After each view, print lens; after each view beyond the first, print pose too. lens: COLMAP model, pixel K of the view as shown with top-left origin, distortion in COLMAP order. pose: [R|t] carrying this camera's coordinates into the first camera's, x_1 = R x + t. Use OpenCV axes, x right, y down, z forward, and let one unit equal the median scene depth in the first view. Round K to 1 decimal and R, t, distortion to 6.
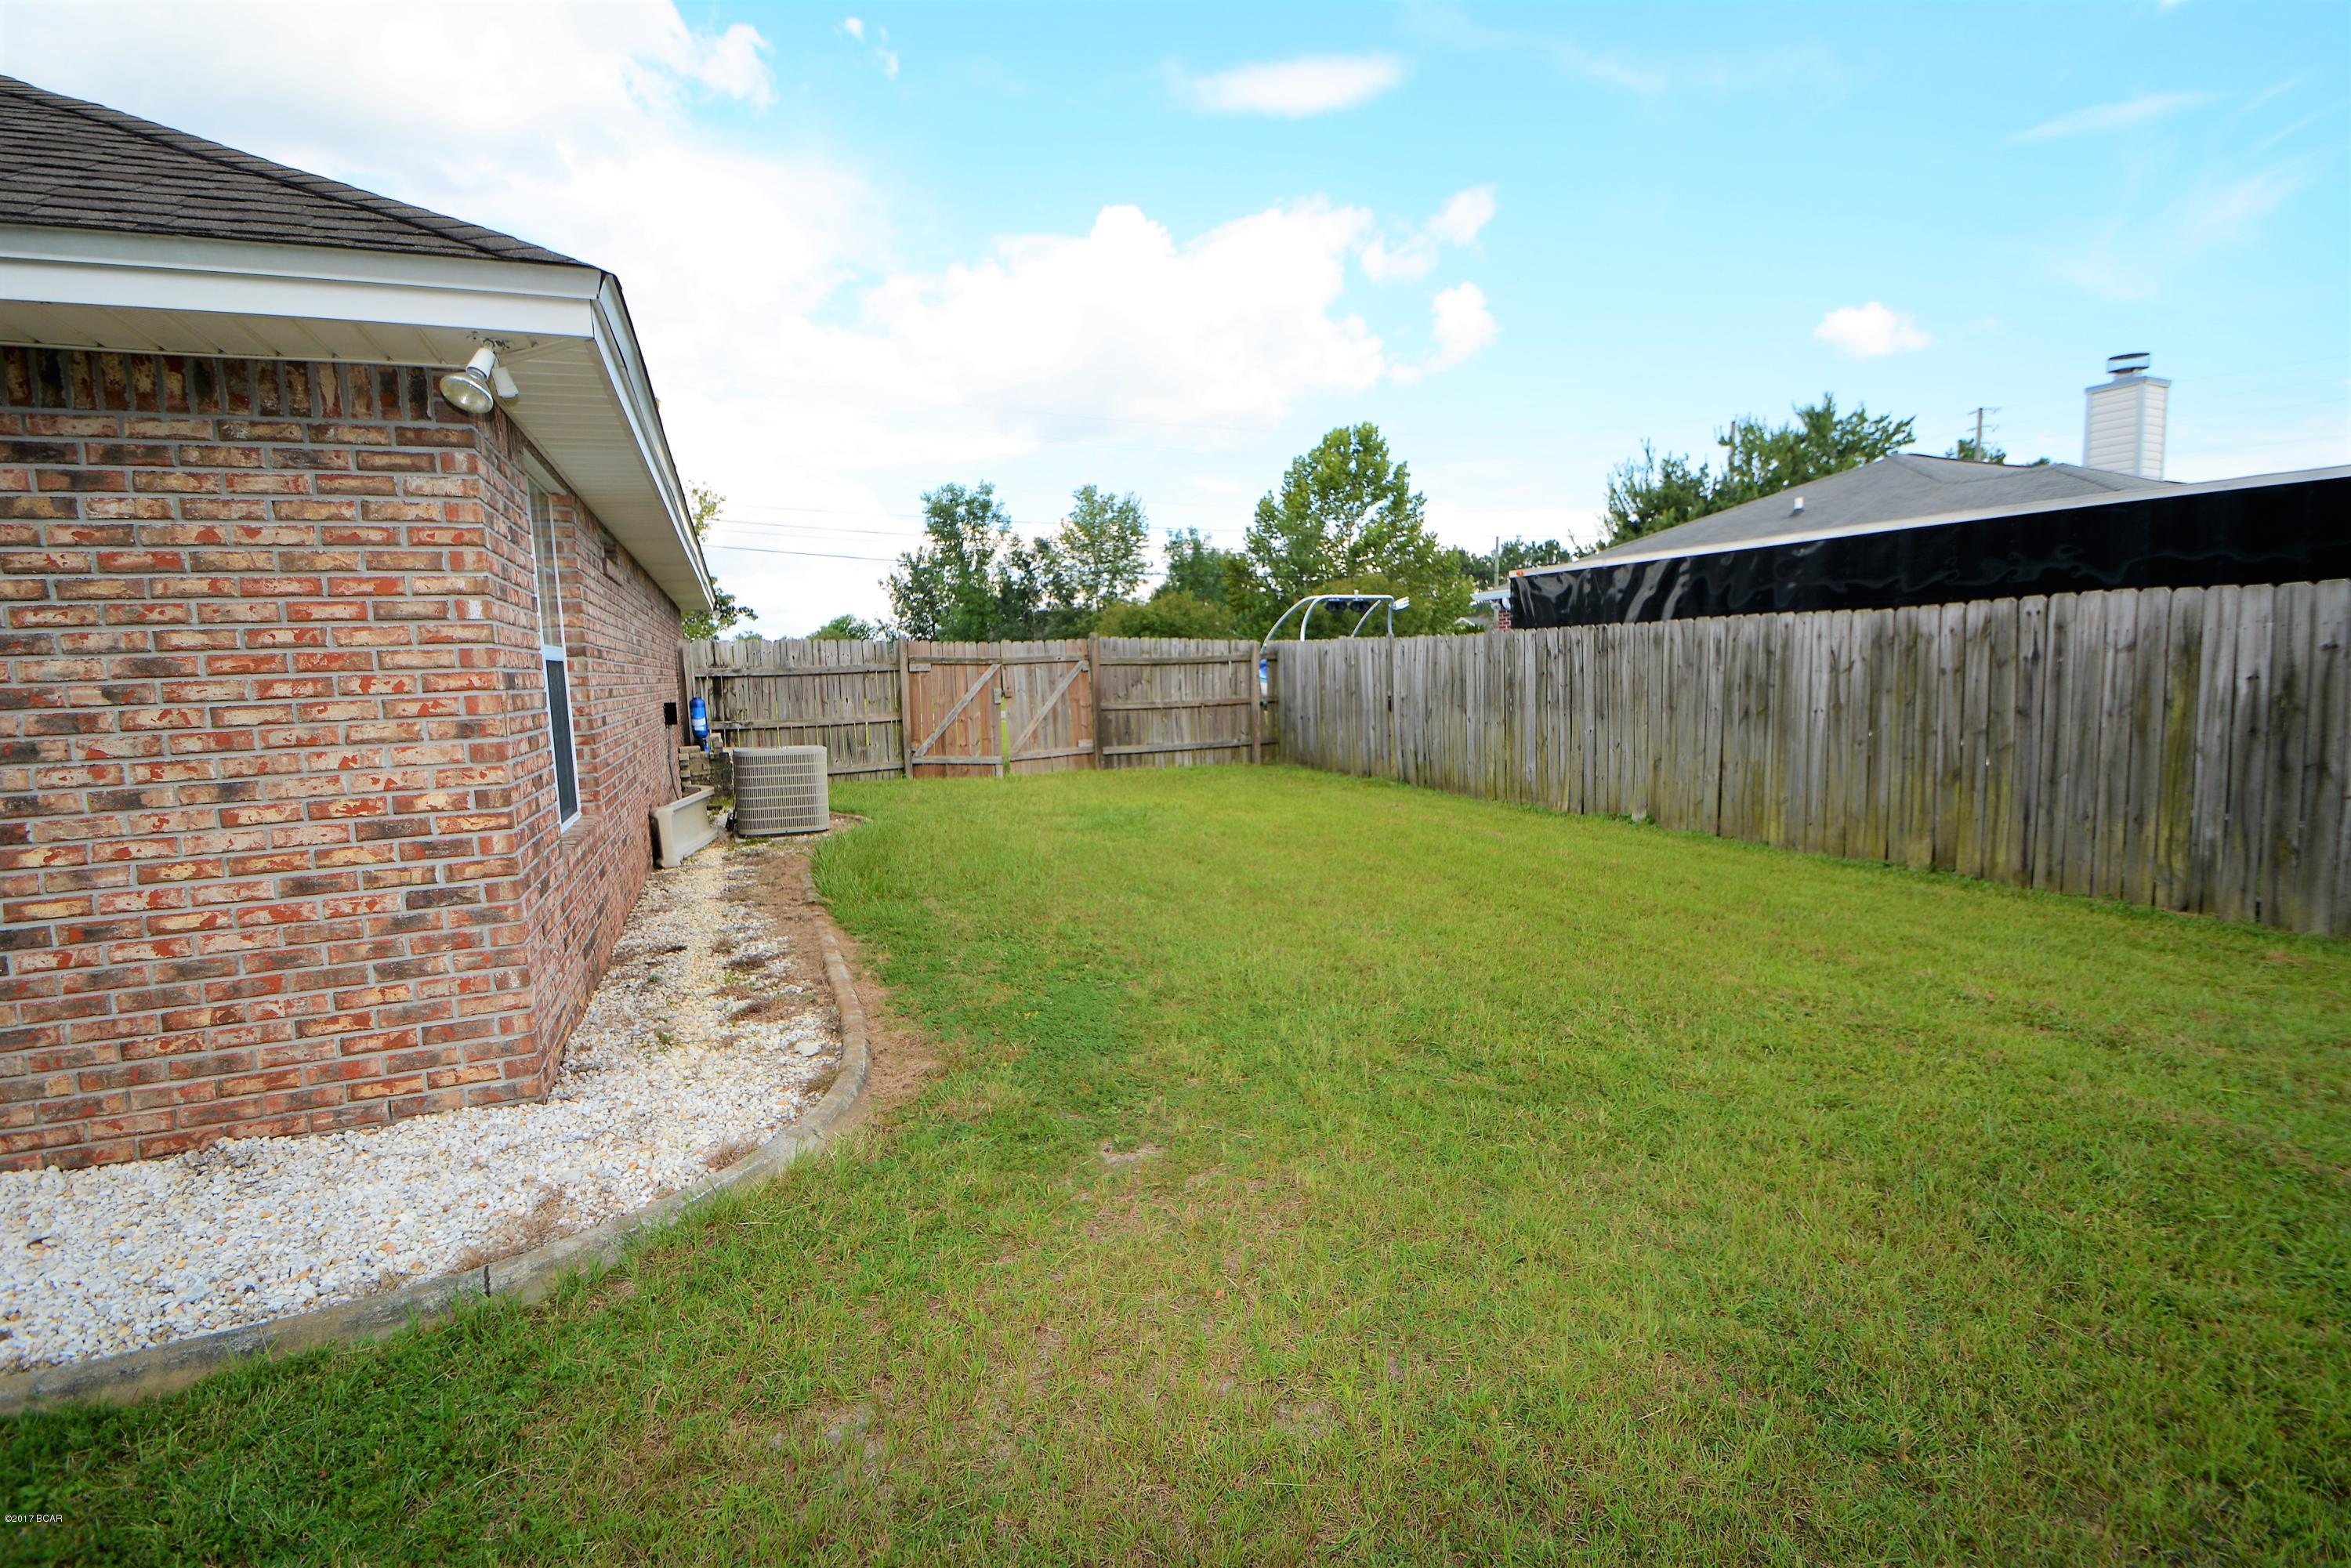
lens RADIAL K [[1062.6, 0, 1175.5], [0, 1062.6, 784.0], [0, 0, 1]] dist [-0.002891, -0.000421]
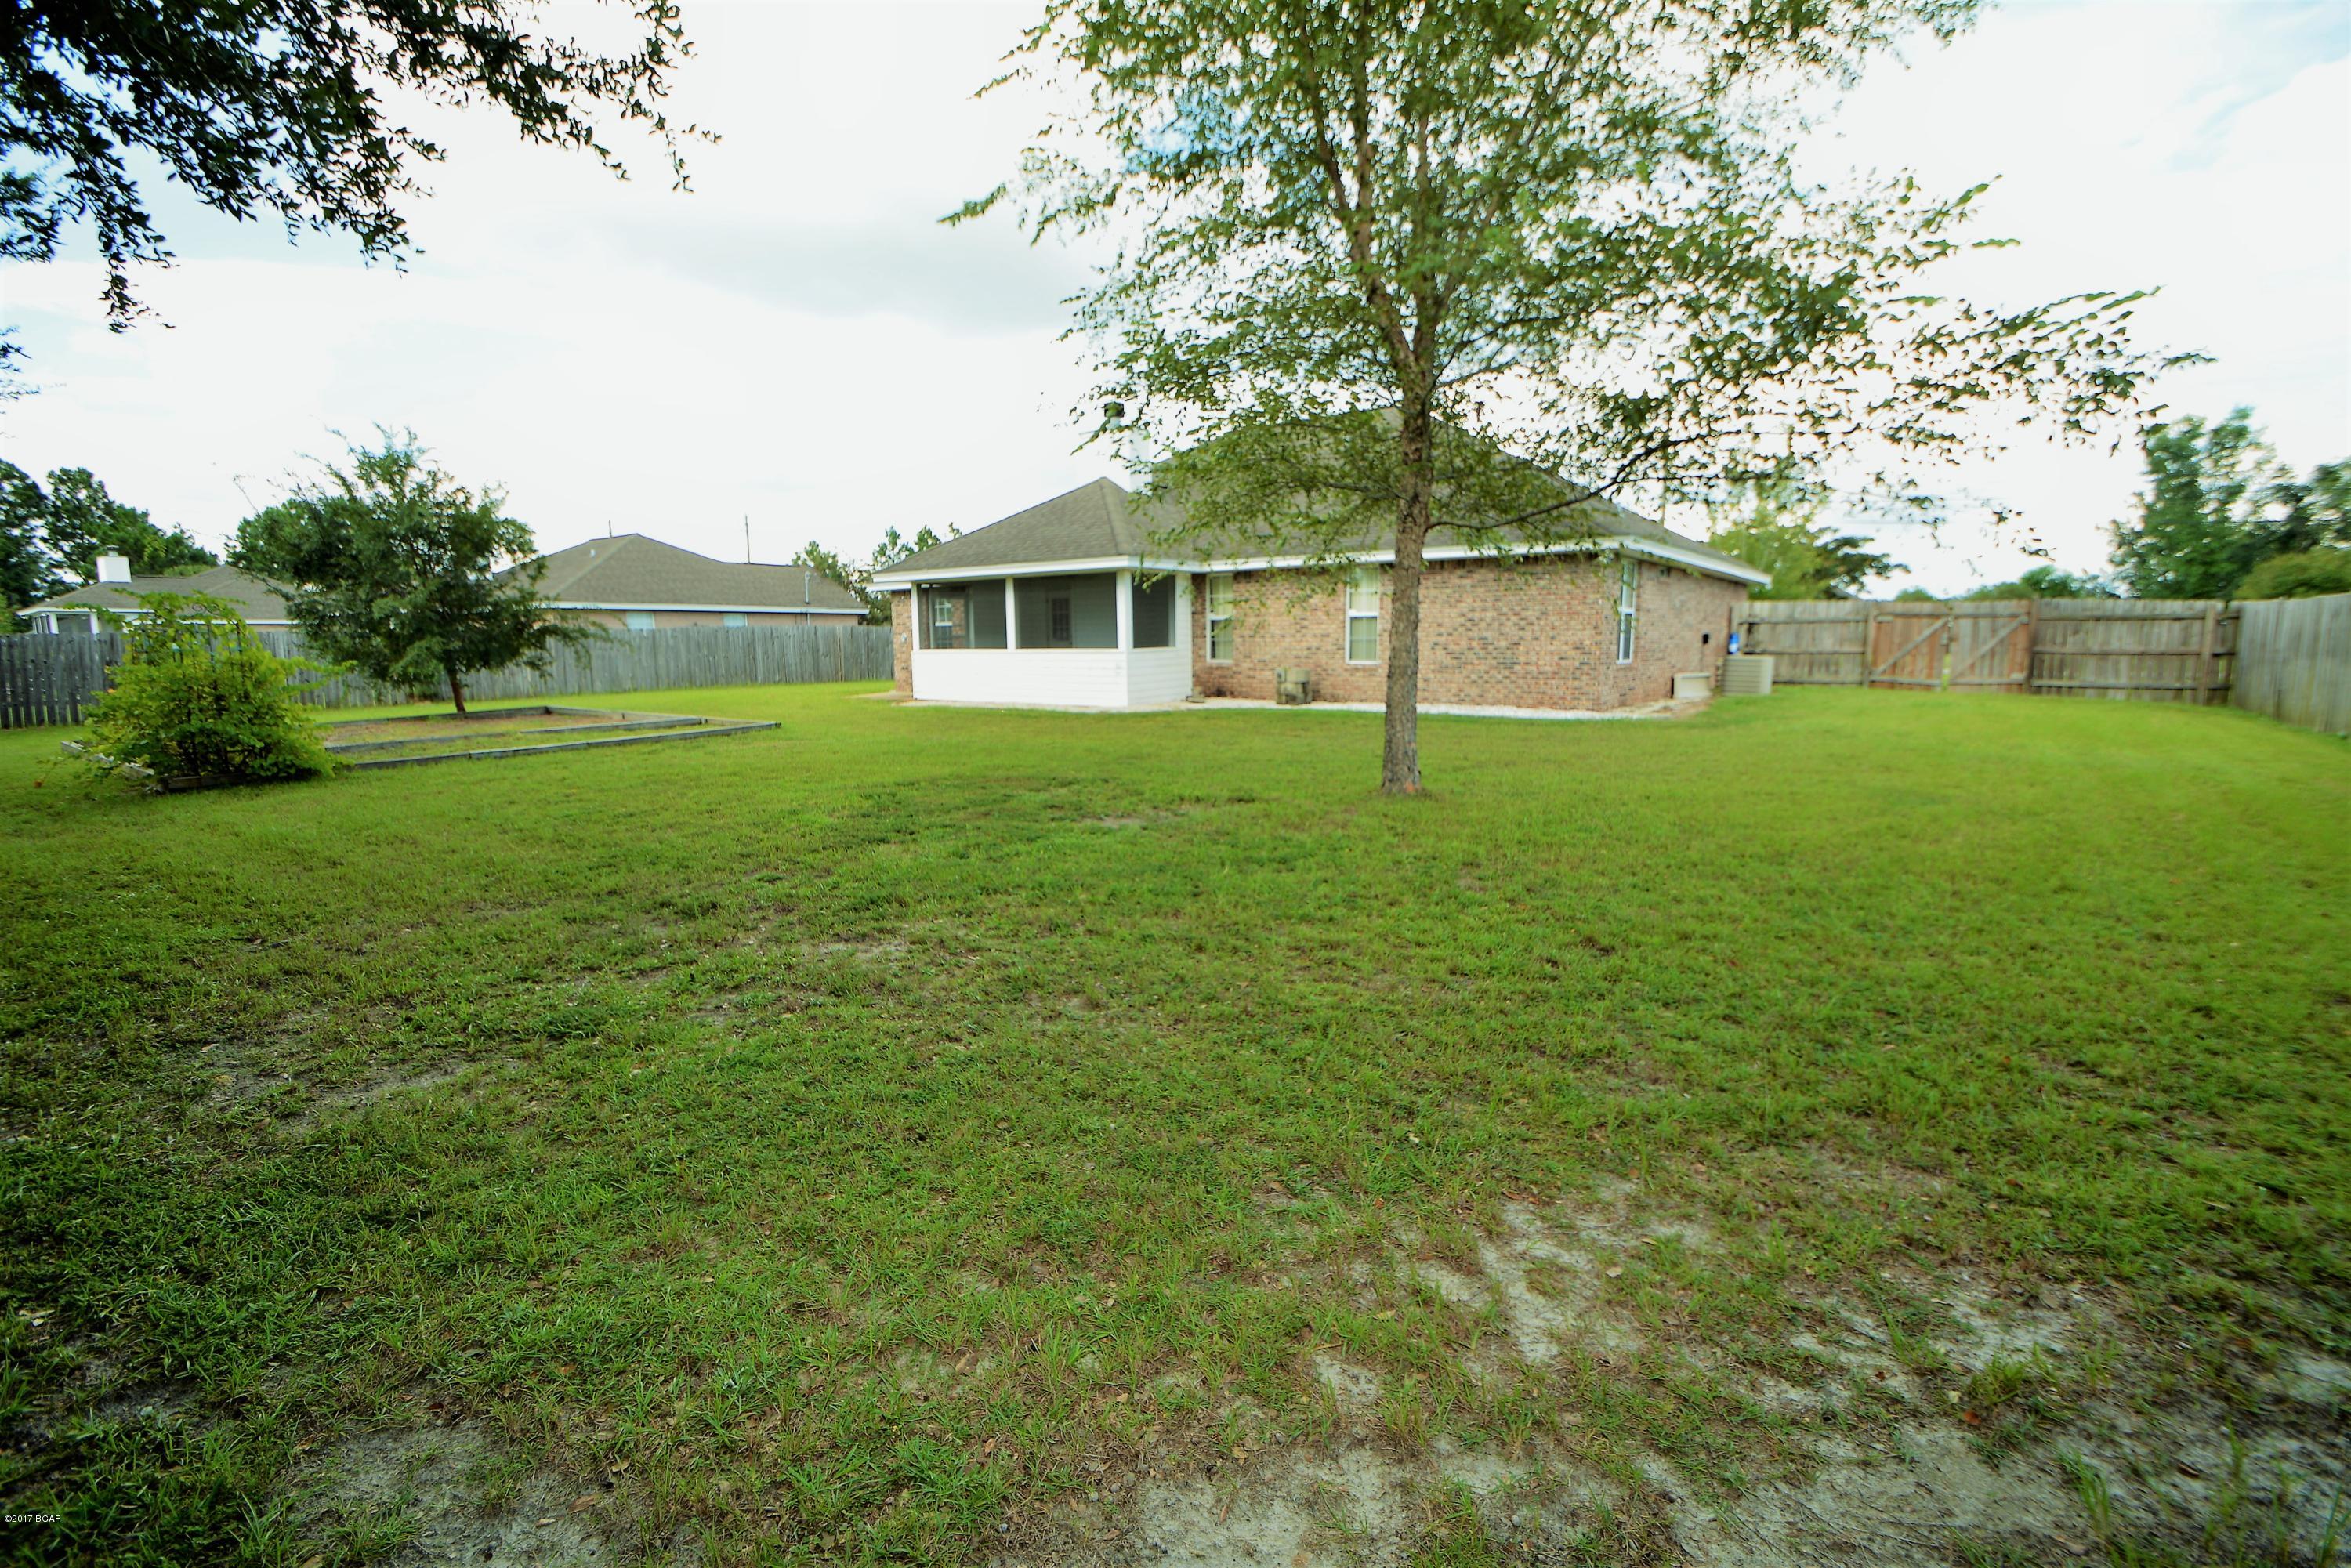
lens RADIAL K [[1062.6, 0, 1175.5], [0, 1062.6, 784.0], [0, 0, 1]] dist [-0.002891, -0.000421]
pose [[0.531963, 0.144055, -0.834424, 0.115212], [-0.107479, 0.988940, 0.102210, 0.017885], [0.839919, 0.035311, 0.541562, -0.153744]]
